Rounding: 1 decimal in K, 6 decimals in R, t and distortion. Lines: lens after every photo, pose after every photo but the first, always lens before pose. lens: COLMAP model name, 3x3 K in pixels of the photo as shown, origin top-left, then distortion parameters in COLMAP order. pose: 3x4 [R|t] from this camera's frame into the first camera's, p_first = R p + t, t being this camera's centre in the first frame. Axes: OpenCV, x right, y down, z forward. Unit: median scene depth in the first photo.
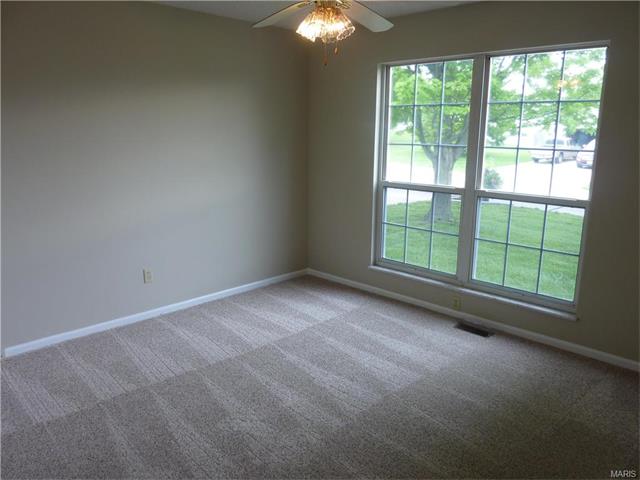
lens RADIAL K [[479.0, 0, 320.0], [0, 479.0, 240.0], [0, 0, 1]] dist [-0.036133, -0.001340]
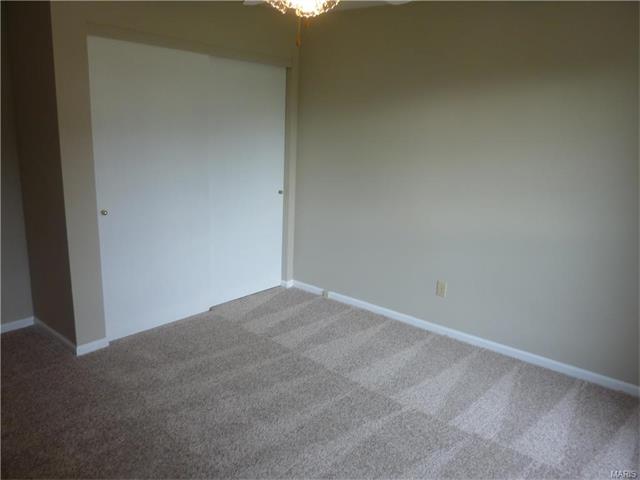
lens RADIAL K [[498.3, 0, 323.0], [0, 498.3, 238.5], [0, 0, 1]] dist [-0.008820, -0.011141]
pose [[0.092089, 0.226283, -0.969699, 0.467196], [-0.263516, 0.944655, 0.195413, -0.125881], [0.960249, 0.237536, 0.146621, 0.529826]]
